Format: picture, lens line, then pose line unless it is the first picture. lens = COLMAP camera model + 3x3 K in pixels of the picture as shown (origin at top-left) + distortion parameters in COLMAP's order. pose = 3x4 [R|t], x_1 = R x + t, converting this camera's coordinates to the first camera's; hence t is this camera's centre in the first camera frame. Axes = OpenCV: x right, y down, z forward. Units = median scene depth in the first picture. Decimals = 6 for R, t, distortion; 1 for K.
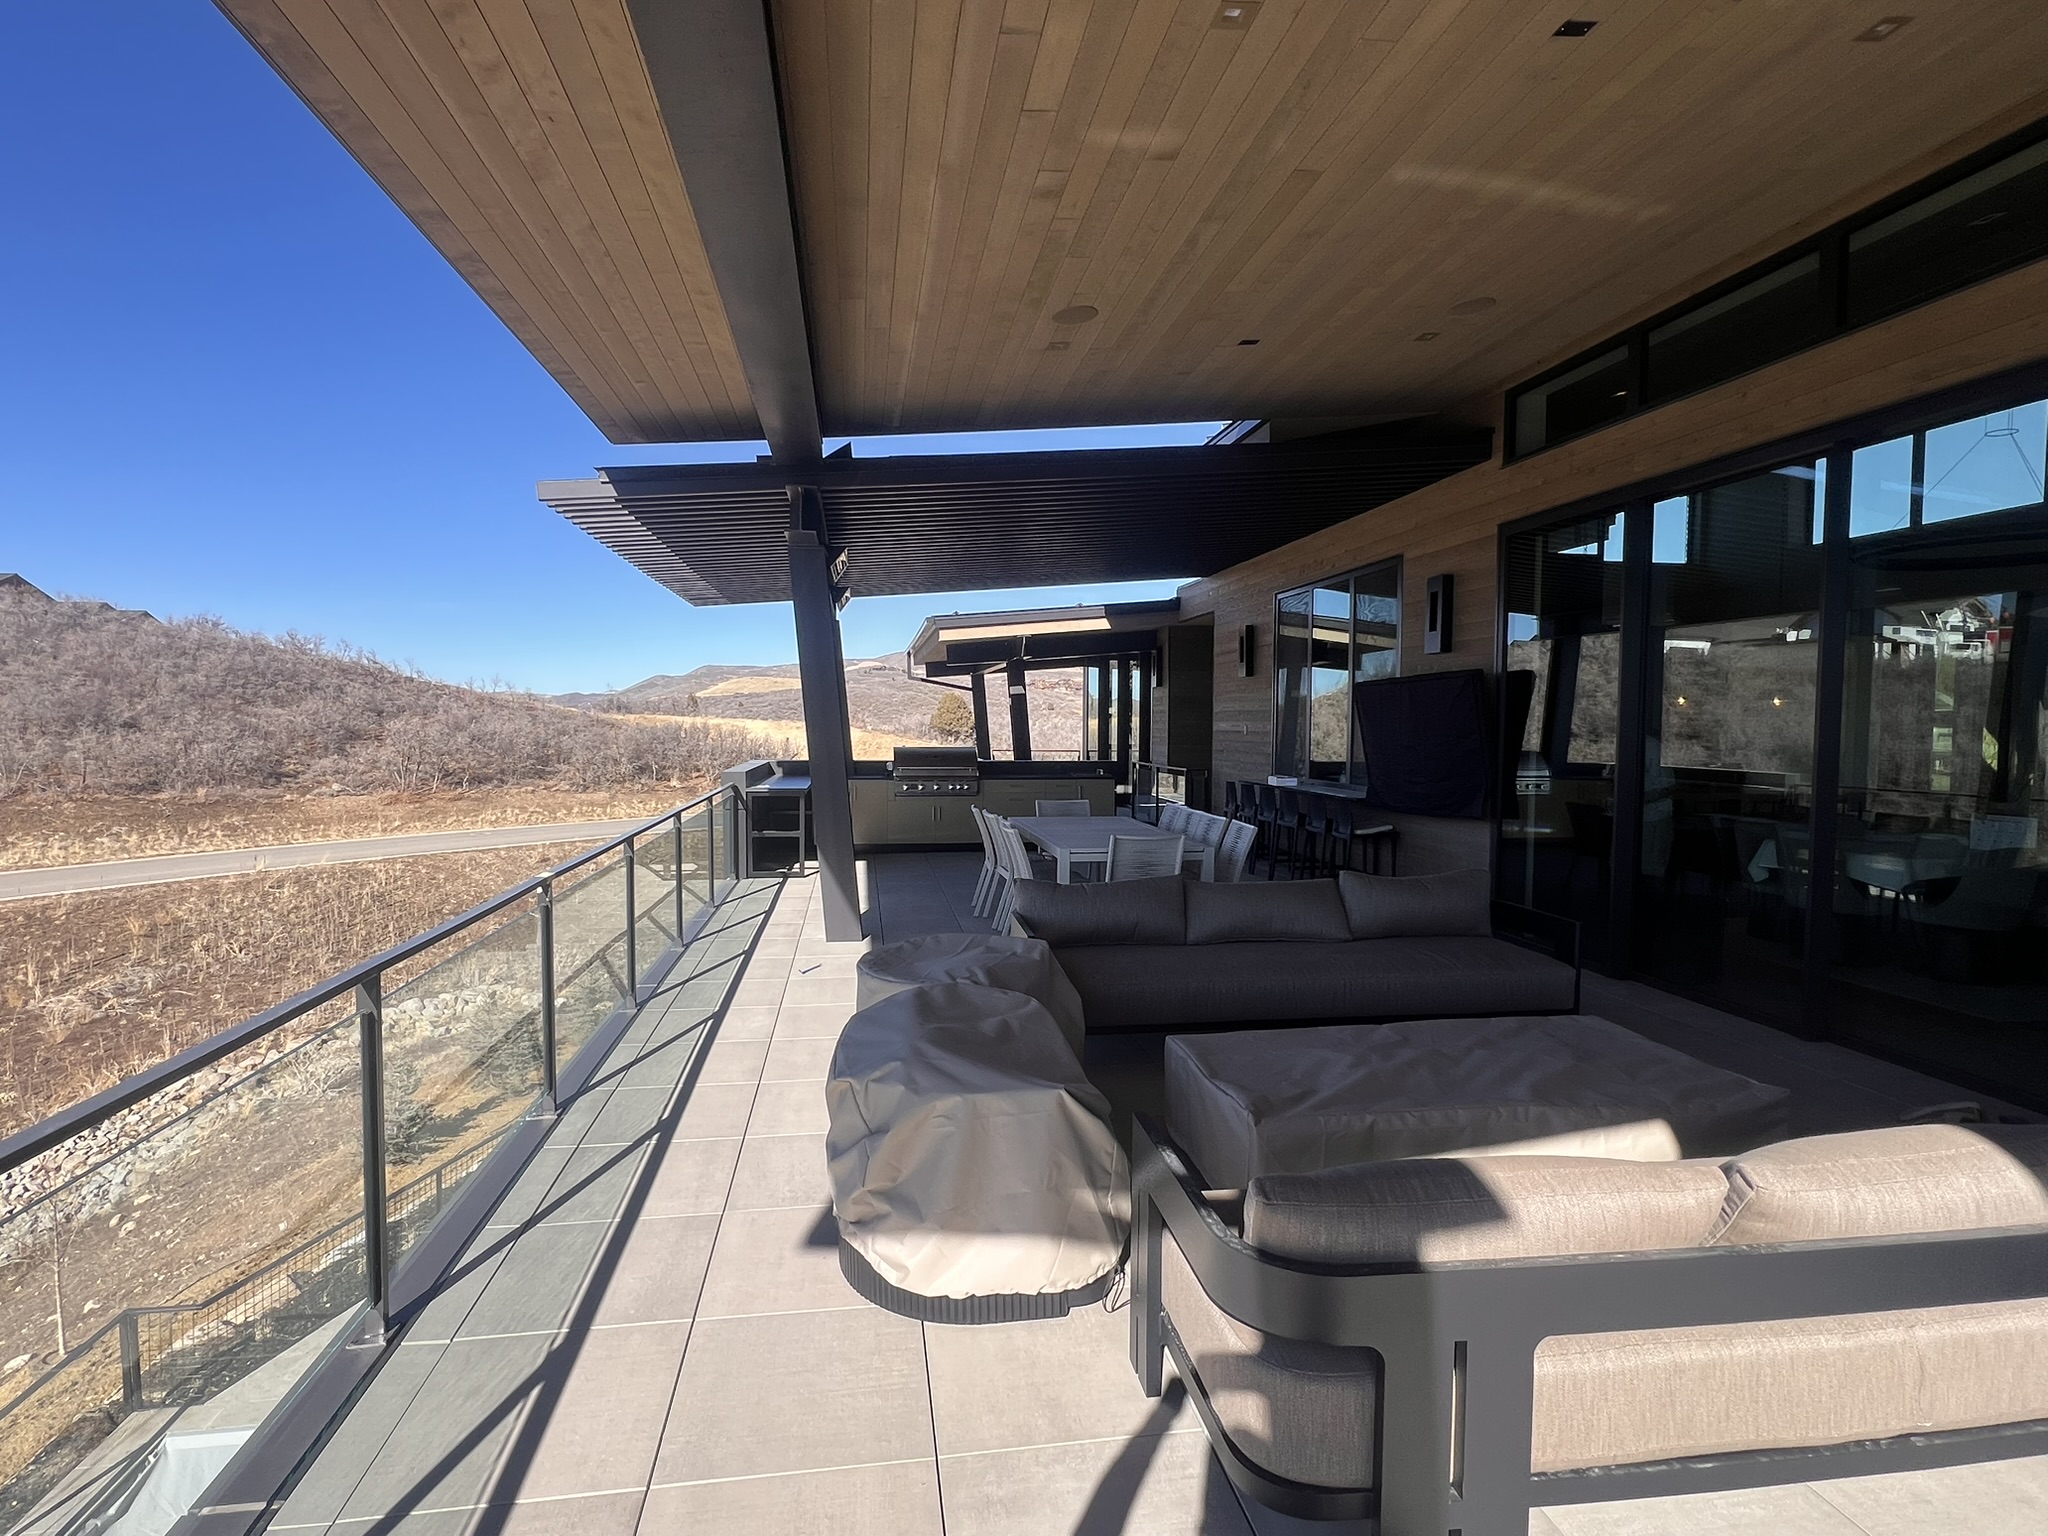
lens RADIAL K [[1027.4, 0, 1024.0], [0, 1027.4, 768.0], [0, 0, 1]] dist [-0.000219, 0.000194]
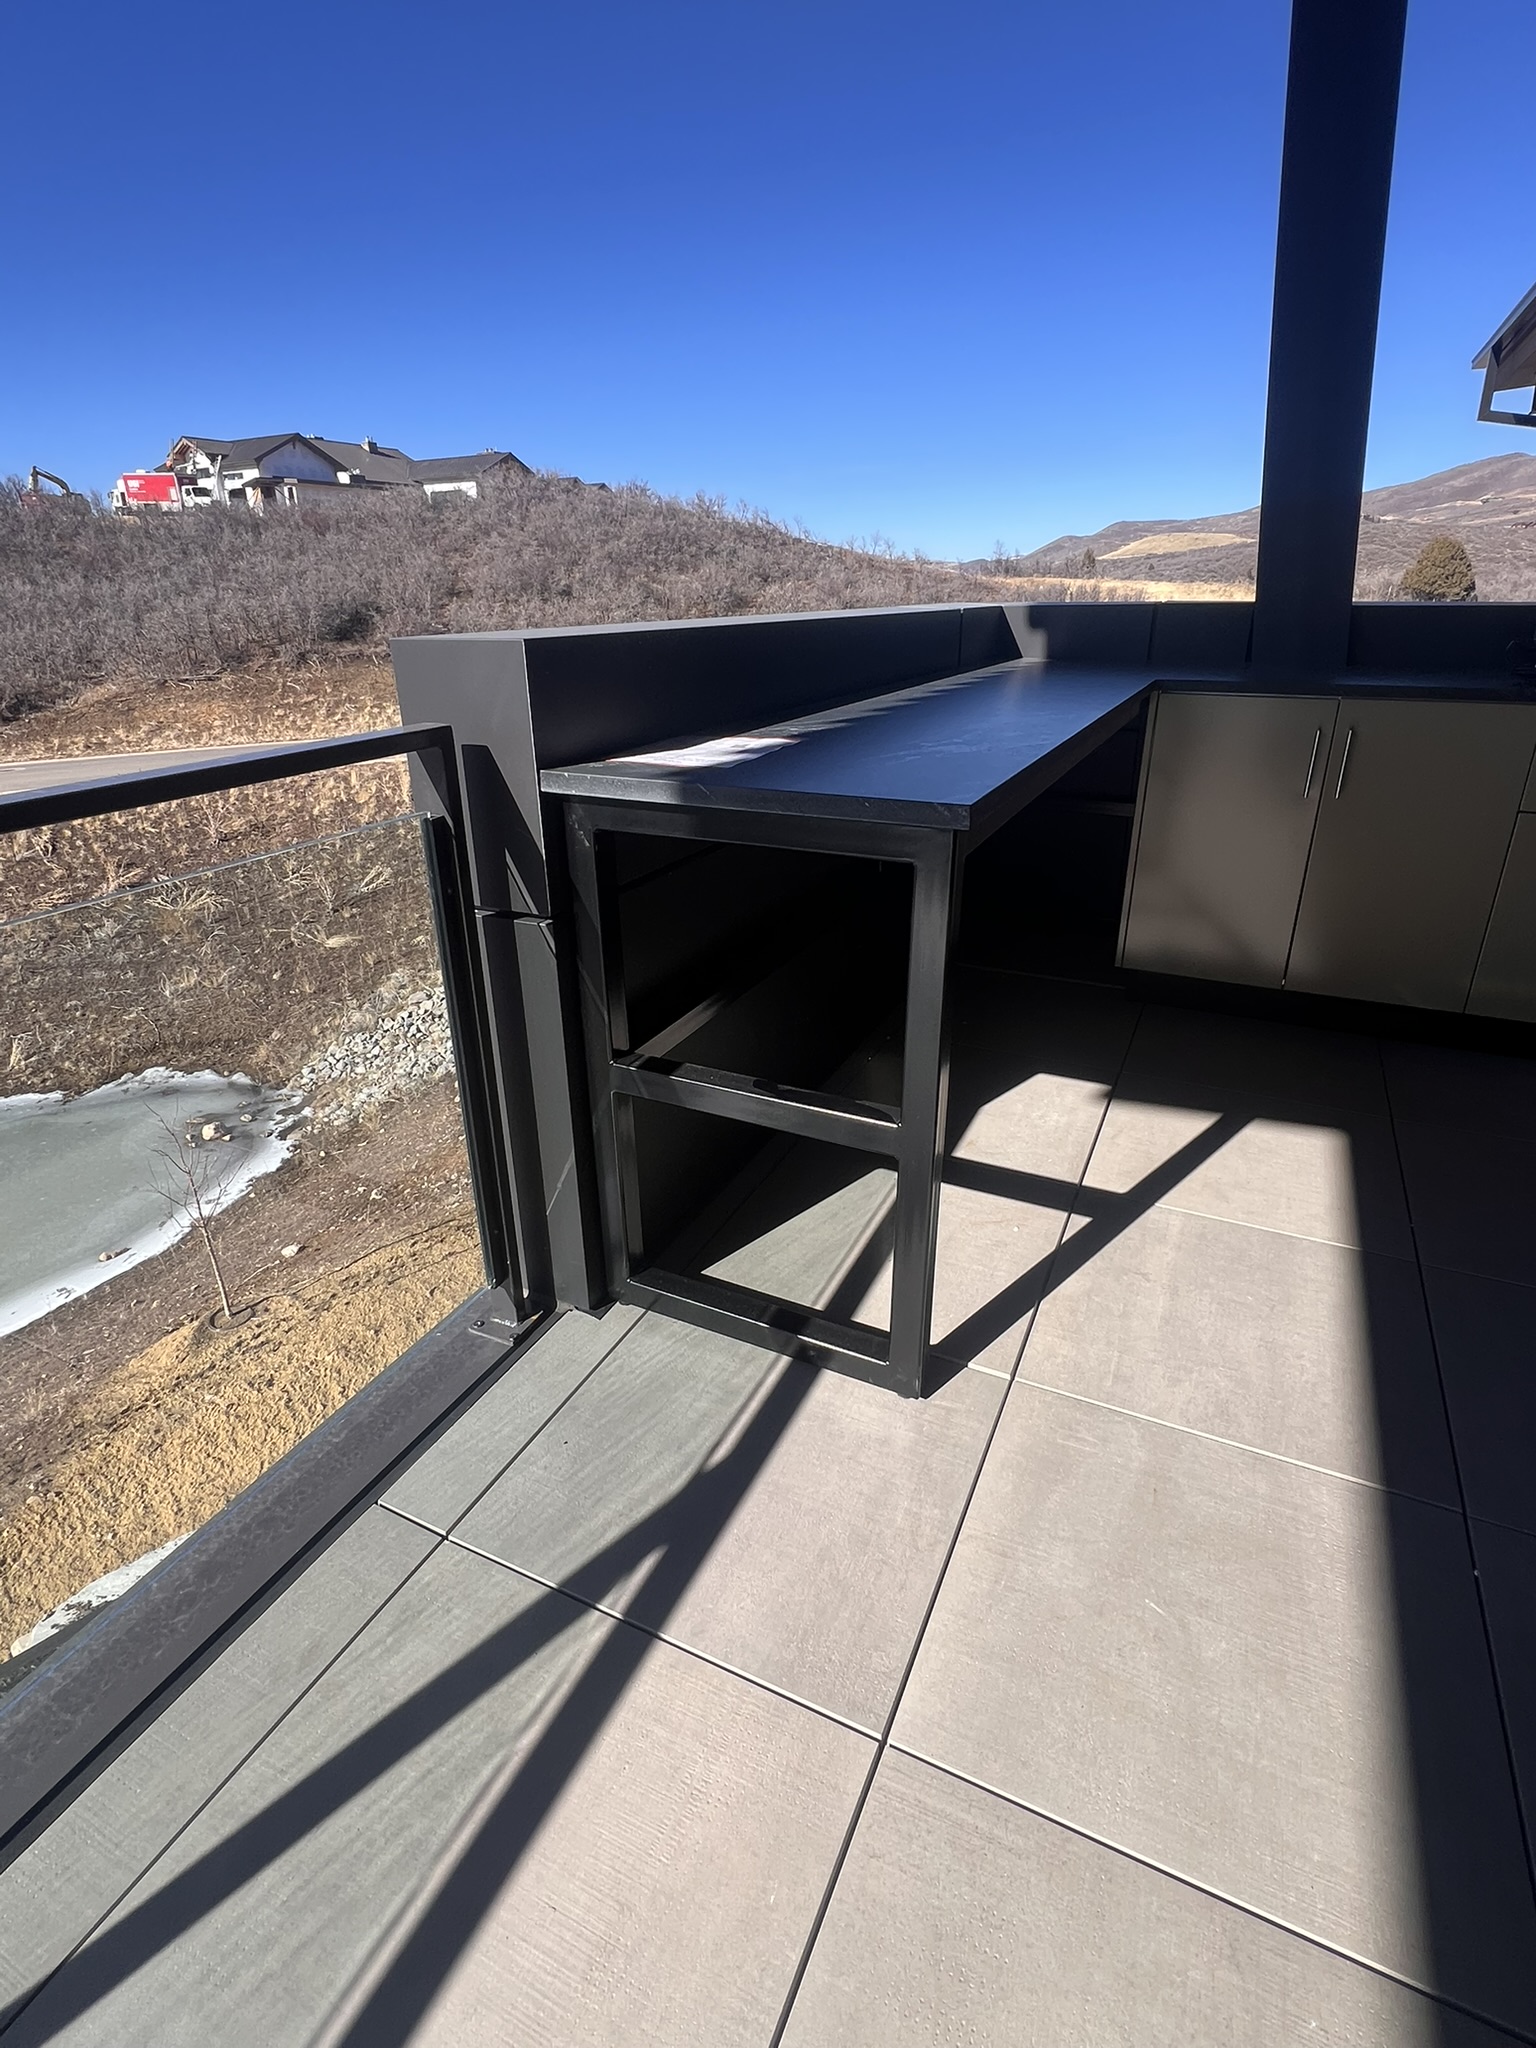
lens RADIAL K [[1027.4, 0, 769.3], [0, 1027.4, 1014.9], [0, 0, 1]] dist [-0.000219, 0.000194]
pose [[0.825766, 0.204576, -0.525603, -0.043067], [-0.013560, 0.938831, 0.344110, 0.000772], [0.563849, -0.277027, 0.778029, 0.231560]]
